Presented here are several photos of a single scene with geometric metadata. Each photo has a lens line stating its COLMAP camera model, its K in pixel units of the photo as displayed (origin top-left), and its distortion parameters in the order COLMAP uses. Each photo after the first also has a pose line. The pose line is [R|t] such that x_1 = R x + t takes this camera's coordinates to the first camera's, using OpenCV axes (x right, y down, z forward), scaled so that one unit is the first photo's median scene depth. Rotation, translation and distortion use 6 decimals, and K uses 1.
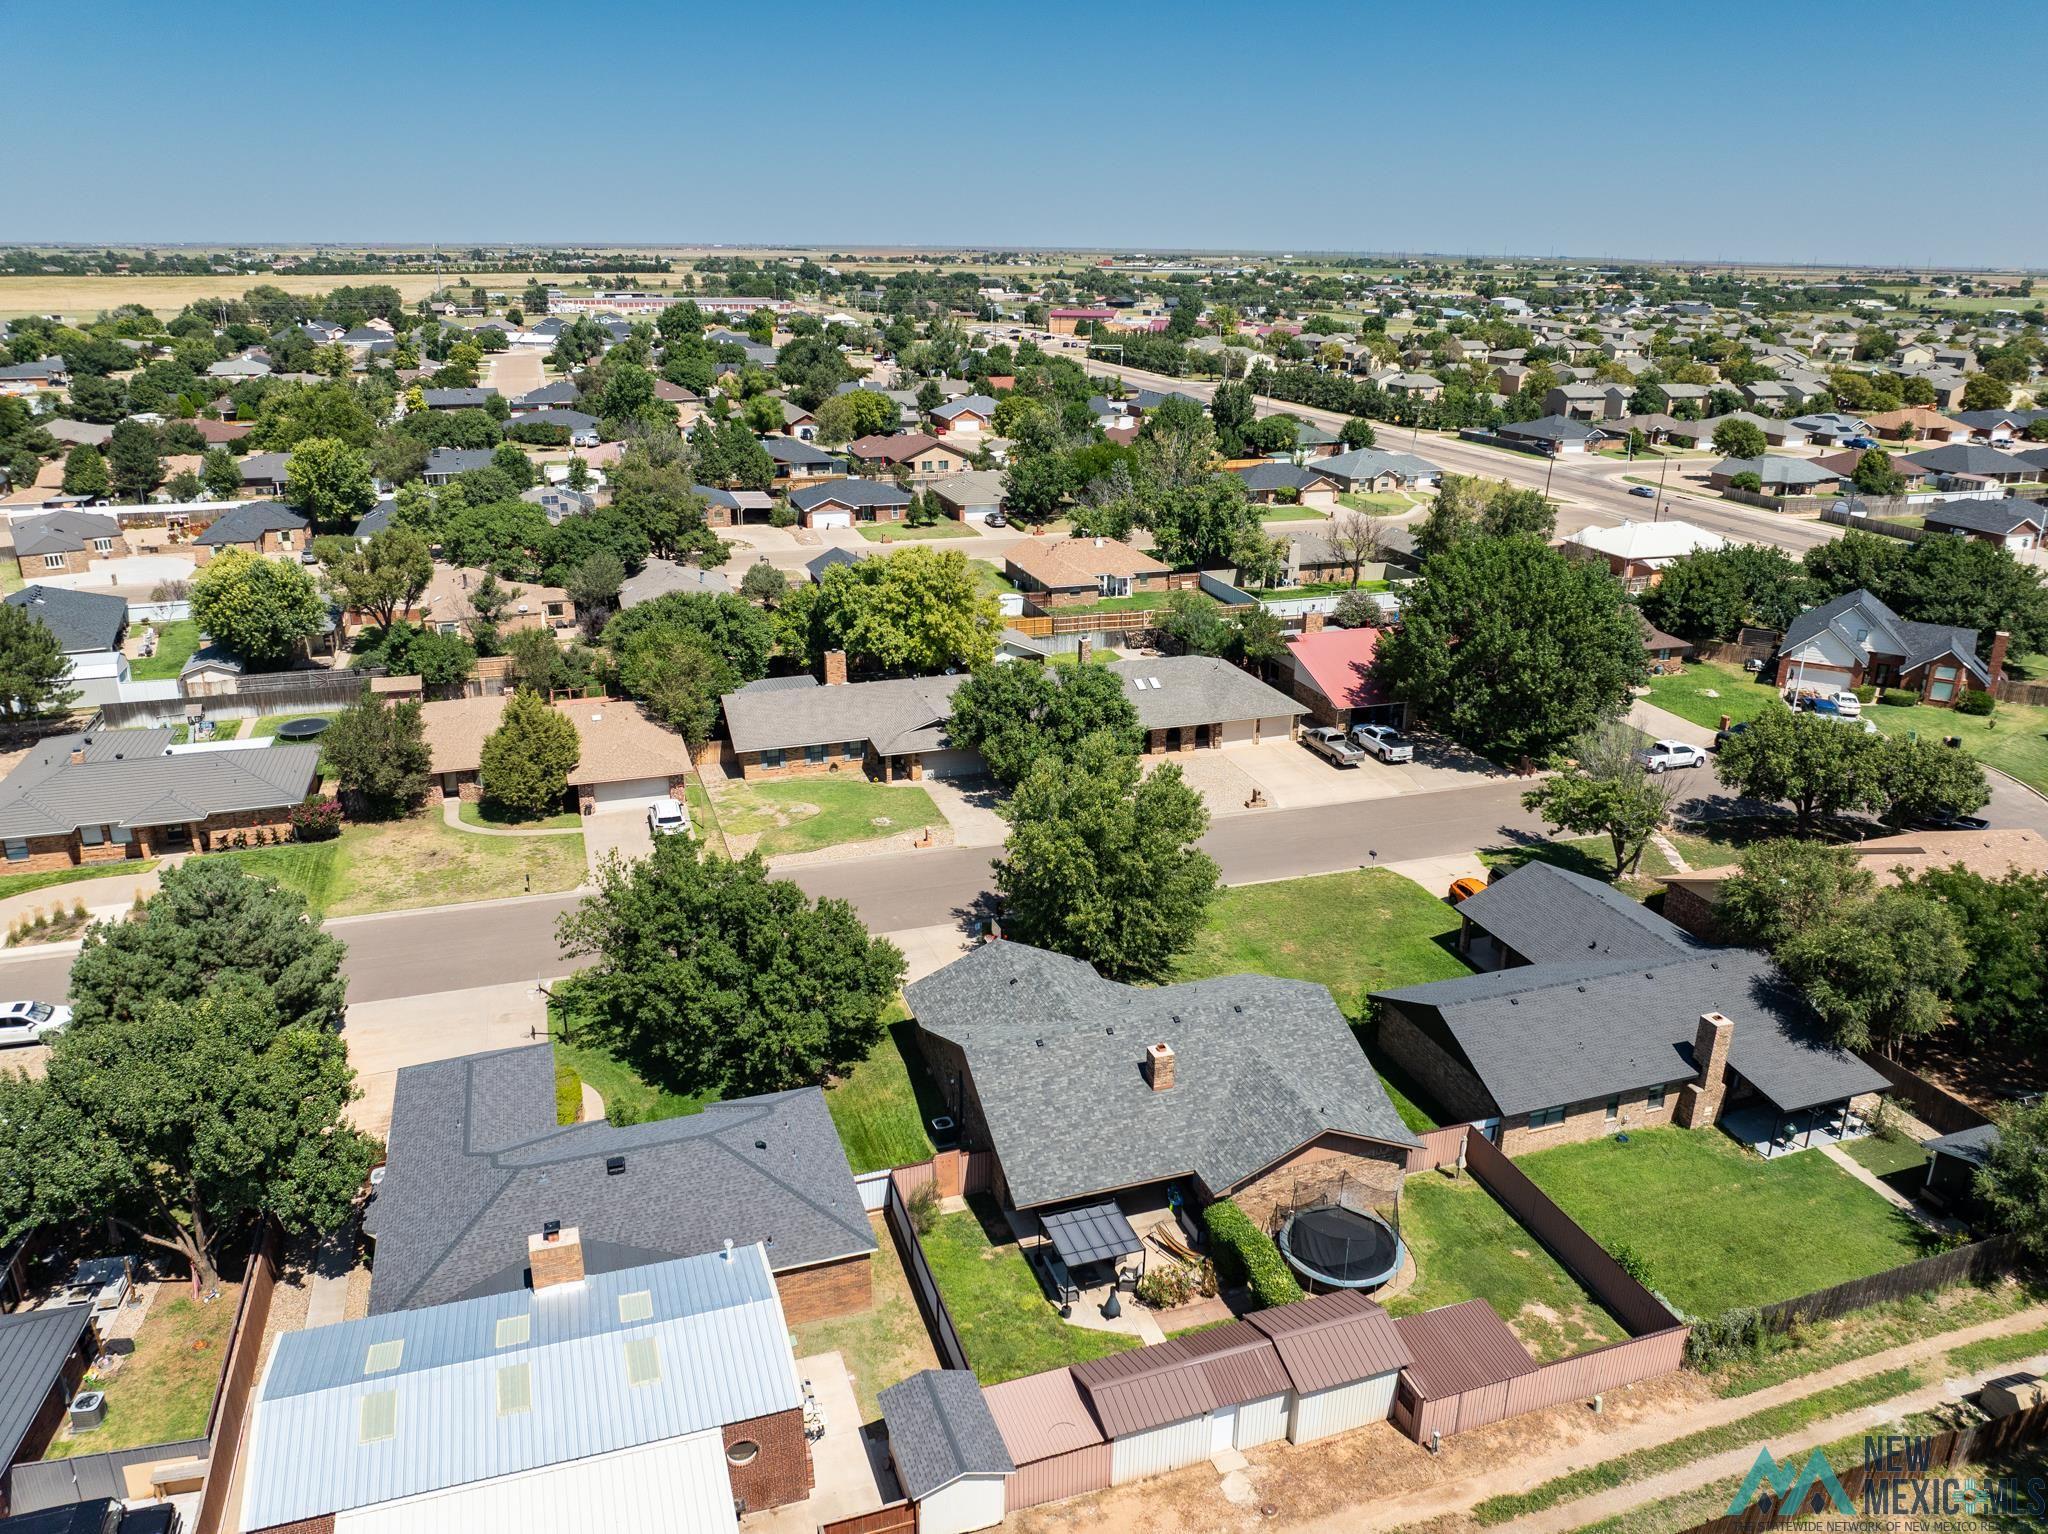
lens RADIAL K [[1449.0, 0, 1029.0], [0, 1449.0, 766.1], [0, 0, 1]] dist [-0.037215, -0.000275]
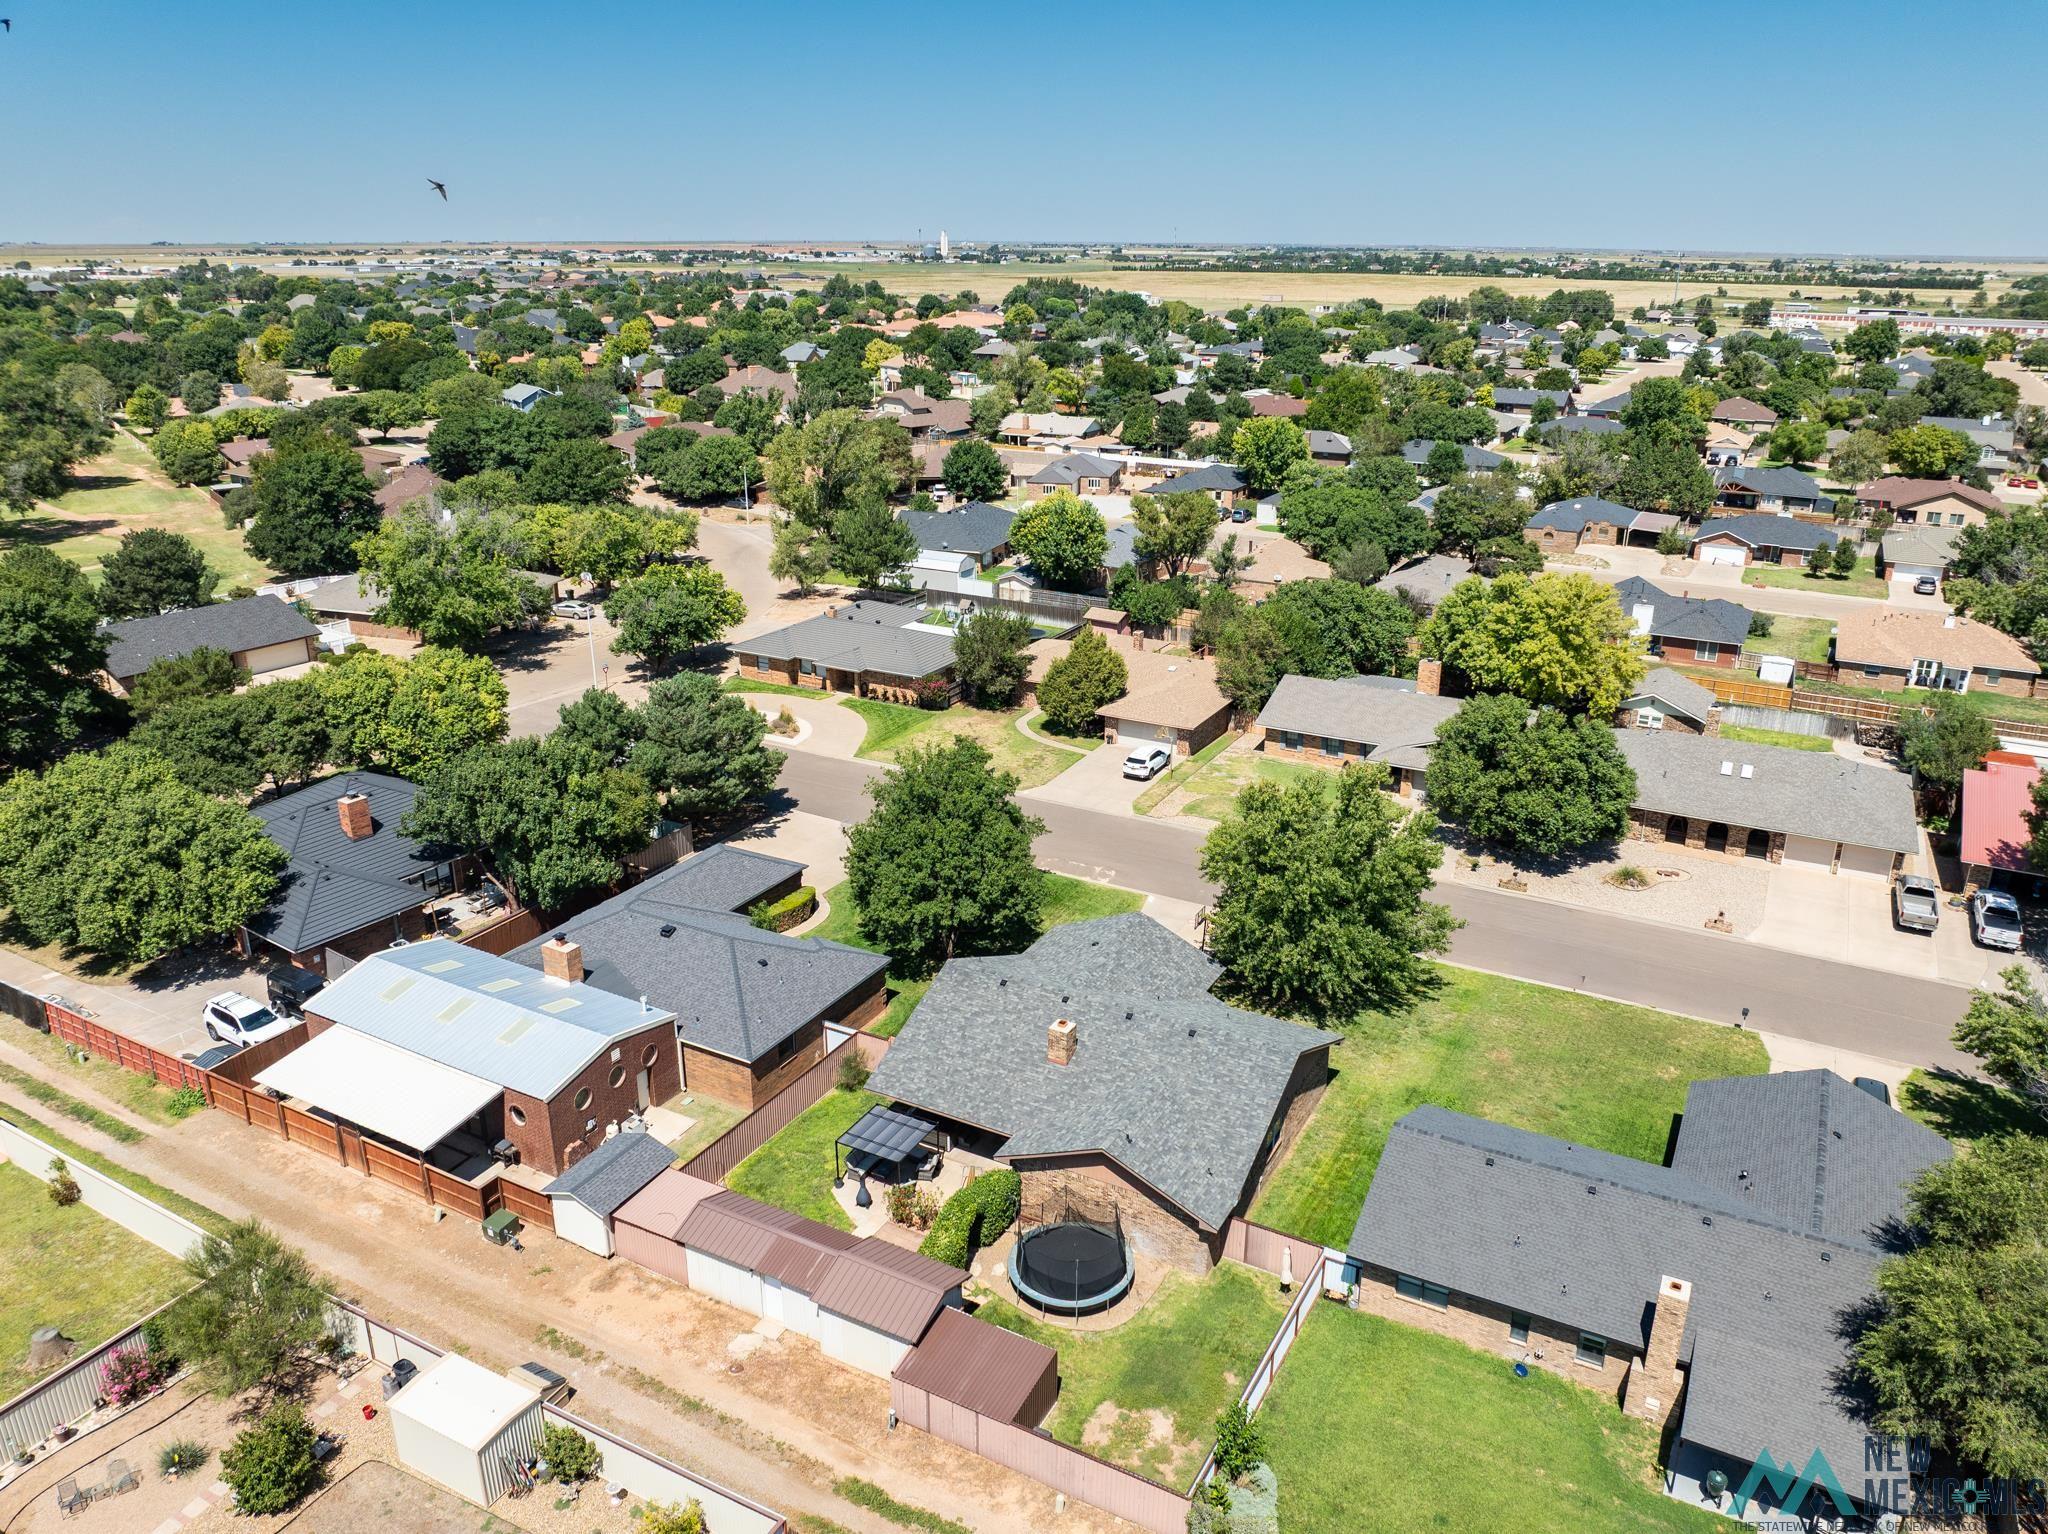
lens RADIAL K [[1449.0, 0, 1029.0], [0, 1449.0, 766.1], [0, 0, 1]] dist [-0.037215, -0.000275]
pose [[0.675307, 0.244376, -0.695874, 0.342216], [-0.247911, 0.963824, 0.097890, -0.034468], [0.694622, 0.106409, 0.711461, 0.107597]]
